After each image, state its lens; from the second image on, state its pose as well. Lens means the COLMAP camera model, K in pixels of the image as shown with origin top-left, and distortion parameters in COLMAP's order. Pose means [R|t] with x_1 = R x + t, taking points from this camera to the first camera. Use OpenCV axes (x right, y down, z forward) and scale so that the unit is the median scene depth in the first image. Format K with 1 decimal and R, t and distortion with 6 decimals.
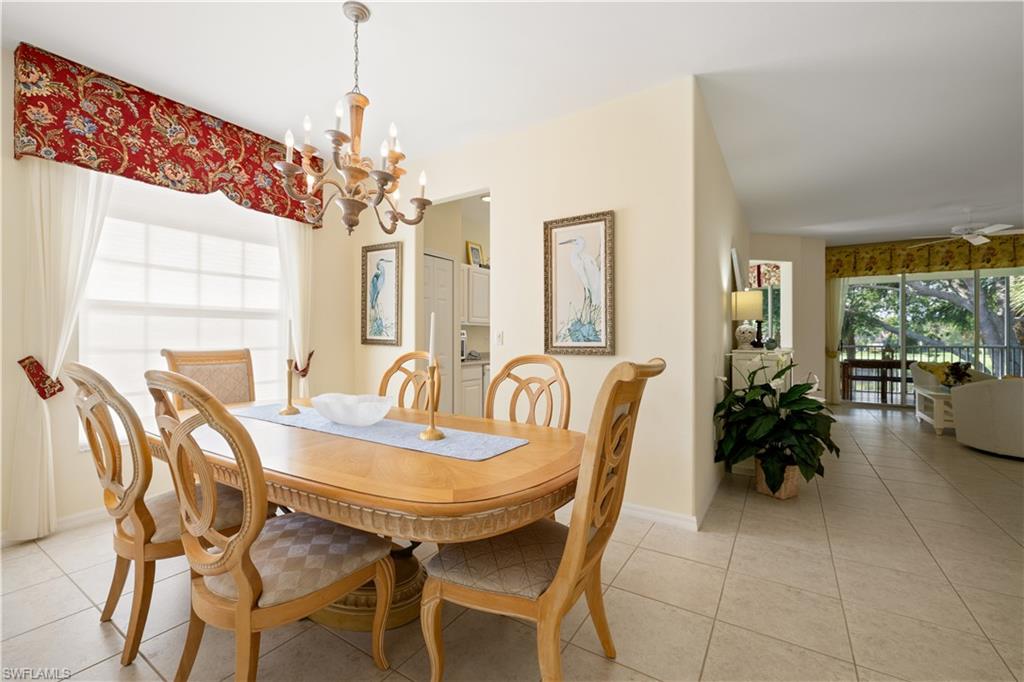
lens RADIAL K [[427.8, 0, 512.2], [0, 427.8, 339.2], [0, 0, 1]] dist [-0.000176, 0.000326]
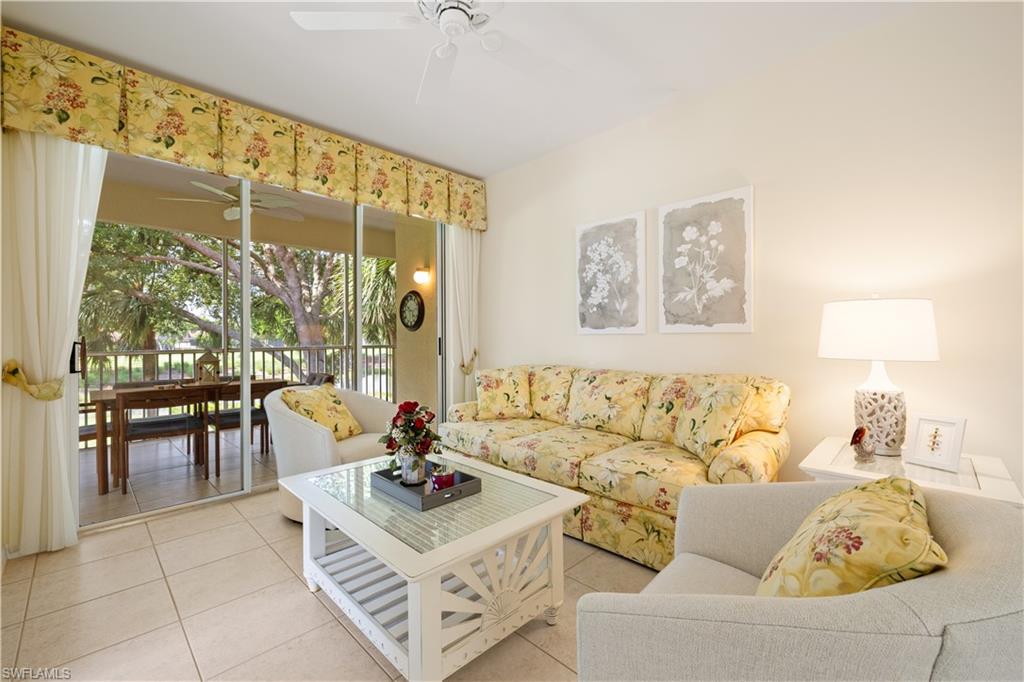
lens RADIAL K [[427.8, 0, 511.3], [0, 427.8, 337.3], [0, 0, 1]] dist [-0.000176, 0.000326]
pose [[0.212271, -0.001739, 0.977209, 0.291284], [0.006694, 0.999978, 0.000325, 0.001350], [-0.977188, 0.006472, 0.212277, 0.342431]]
